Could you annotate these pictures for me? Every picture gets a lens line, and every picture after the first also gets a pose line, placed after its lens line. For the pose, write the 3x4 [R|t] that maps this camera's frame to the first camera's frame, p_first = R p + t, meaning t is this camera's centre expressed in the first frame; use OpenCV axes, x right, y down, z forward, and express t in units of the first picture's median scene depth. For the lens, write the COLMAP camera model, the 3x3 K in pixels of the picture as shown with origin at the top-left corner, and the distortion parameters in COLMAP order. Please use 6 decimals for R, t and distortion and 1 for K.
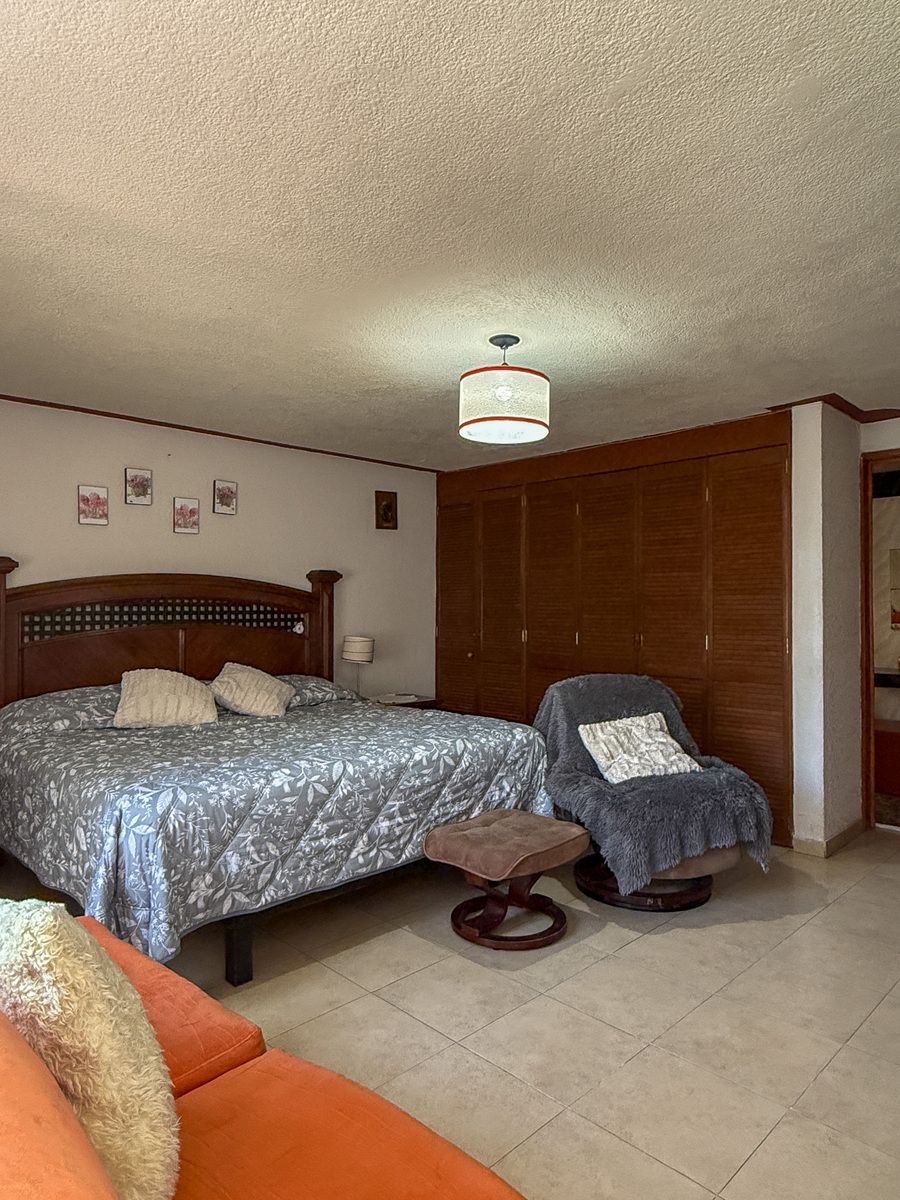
lens RADIAL K [[750.0, 0, 457.4], [0, 750.0, 602.4], [0, 0, 1]] dist [0.004201, 0.000714]
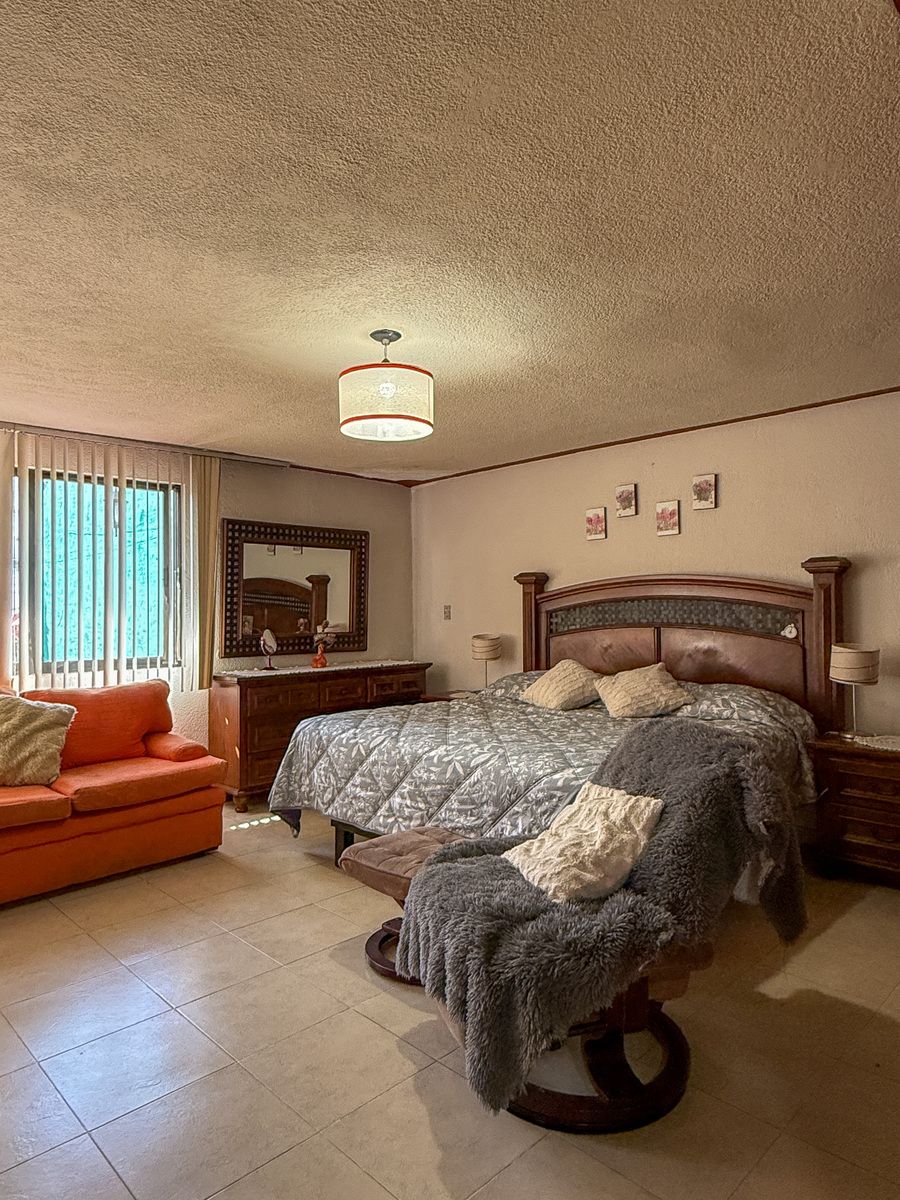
lens RADIAL K [[750.0, 0, 456.9], [0, 750.0, 602.4], [0, 0, 1]] dist [0.004201, 0.000714]
pose [[0.005751, -0.005610, -0.999968, 1.001603], [0.015735, 0.999861, -0.005519, 0.002781], [0.999860, -0.015703, 0.005839, 1.042005]]
